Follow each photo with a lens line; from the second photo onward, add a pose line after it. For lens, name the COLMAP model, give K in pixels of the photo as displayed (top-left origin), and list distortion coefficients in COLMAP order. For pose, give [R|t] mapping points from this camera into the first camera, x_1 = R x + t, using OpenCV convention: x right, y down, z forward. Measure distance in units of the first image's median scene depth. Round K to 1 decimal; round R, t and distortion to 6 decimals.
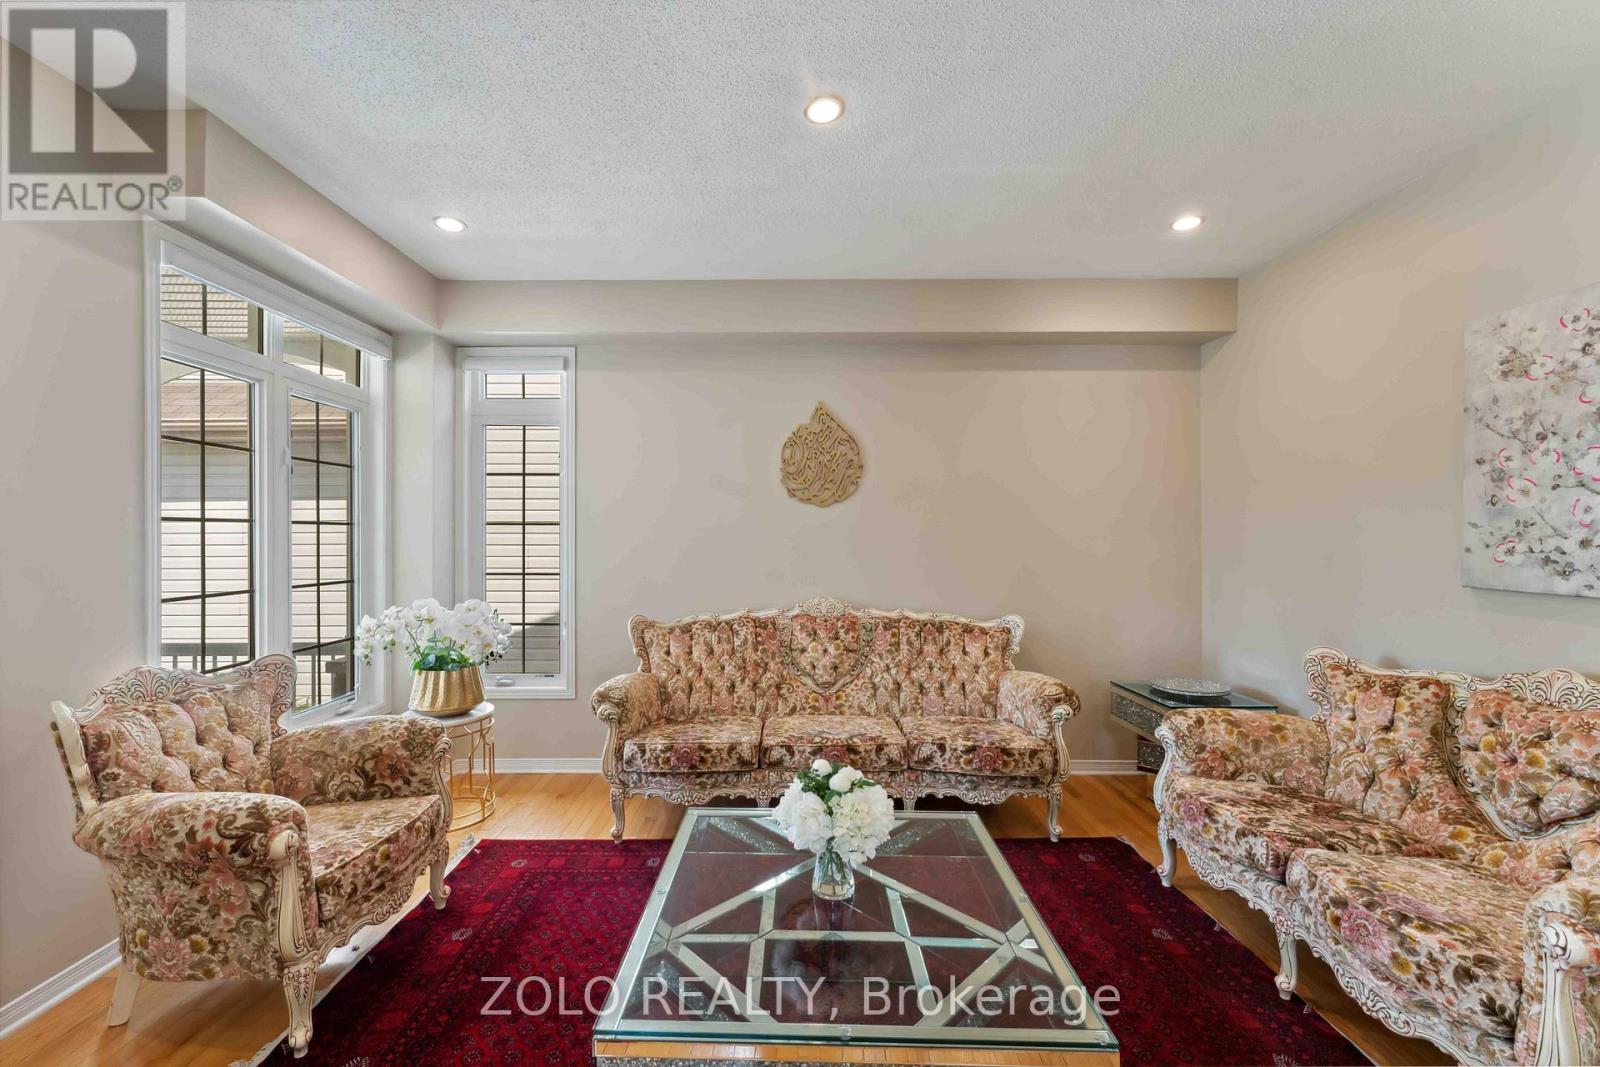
lens RADIAL K [[643.5, 0, 787.2], [0, 643.5, 536.0], [0, 0, 1]] dist [0.002401, 0.000390]
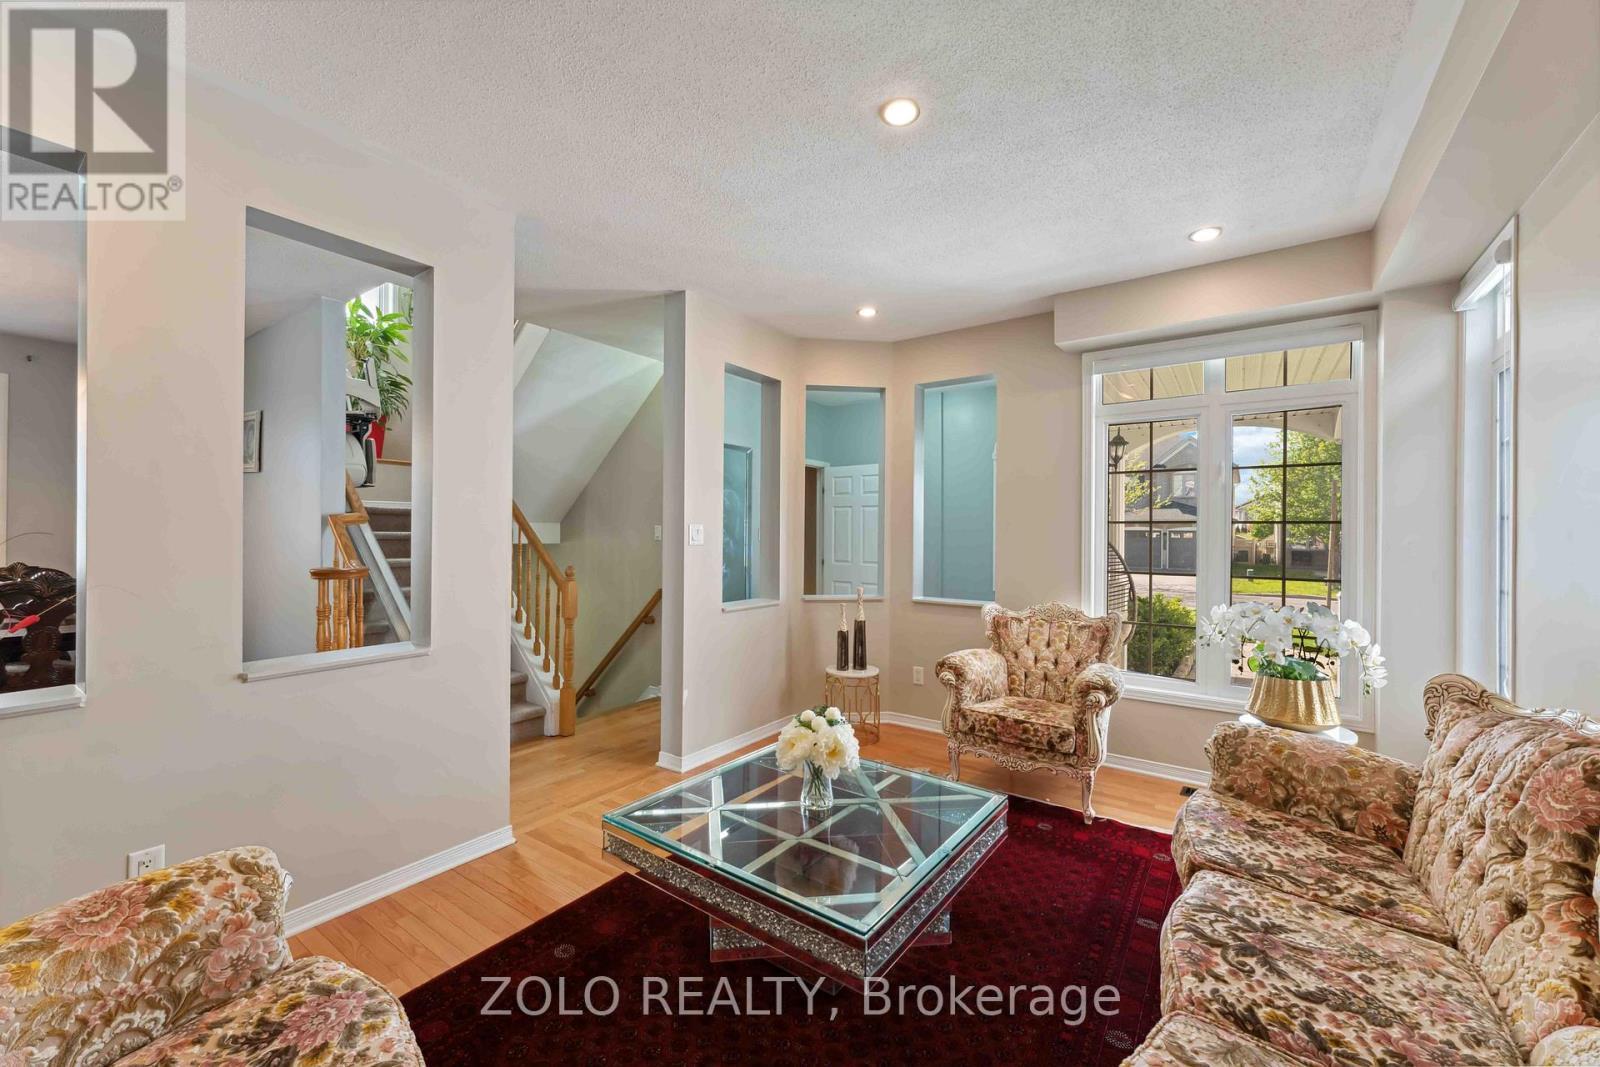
lens RADIAL K [[634.6, 0, 777.0], [0, 634.6, 529.1], [0, 0, 1]] dist [0.001751, -0.000072]
pose [[-0.596988, -0.007414, -0.802216, 0.705477], [-0.008858, 0.999957, -0.002649, 0.002080], [0.802201, 0.005525, -0.597028, 1.044027]]
